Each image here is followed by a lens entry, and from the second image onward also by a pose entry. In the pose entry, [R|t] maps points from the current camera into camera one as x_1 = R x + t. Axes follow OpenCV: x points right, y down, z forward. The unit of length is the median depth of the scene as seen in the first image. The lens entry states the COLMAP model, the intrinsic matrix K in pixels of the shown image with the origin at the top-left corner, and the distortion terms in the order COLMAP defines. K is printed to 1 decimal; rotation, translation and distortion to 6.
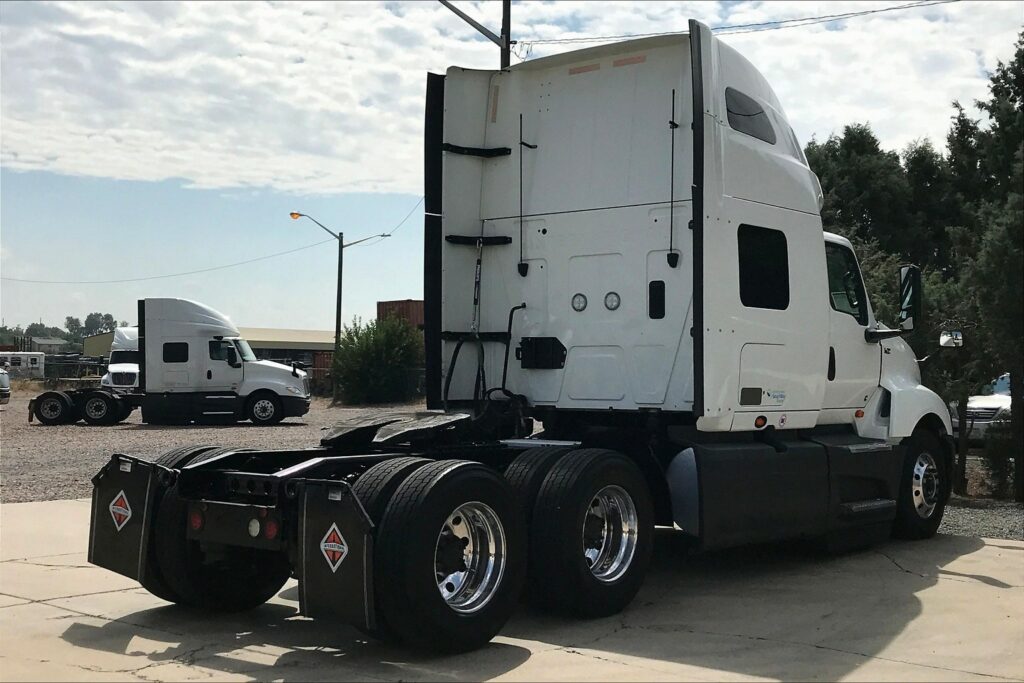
lens RADIAL K [[1324.4, 0, 542.9], [0, 1324.4, 338.3], [0, 0, 1]] dist [0.123919, -0.033247]
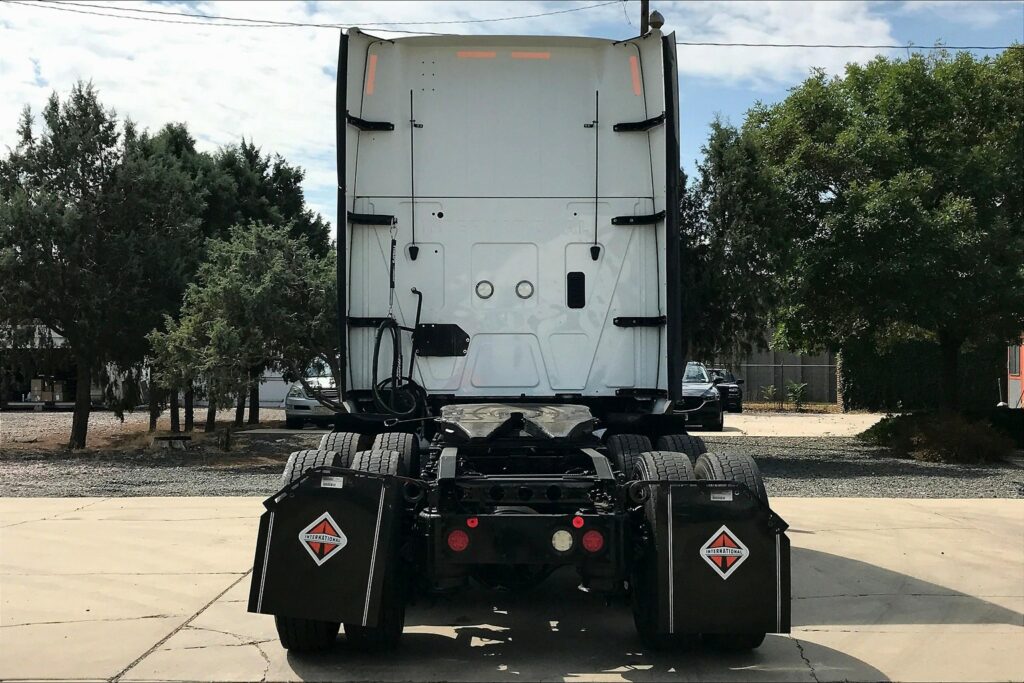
lens RADIAL K [[1186.8, 0, 529.8], [0, 1186.8, 322.4], [0, 0, 1]] dist [0.172941, -0.533134]
pose [[0.758208, 0.016412, 0.651806, -0.532001], [-0.014435, 0.999861, -0.008385, 0.004529], [-0.651852, -0.003052, 0.758340, 0.304690]]
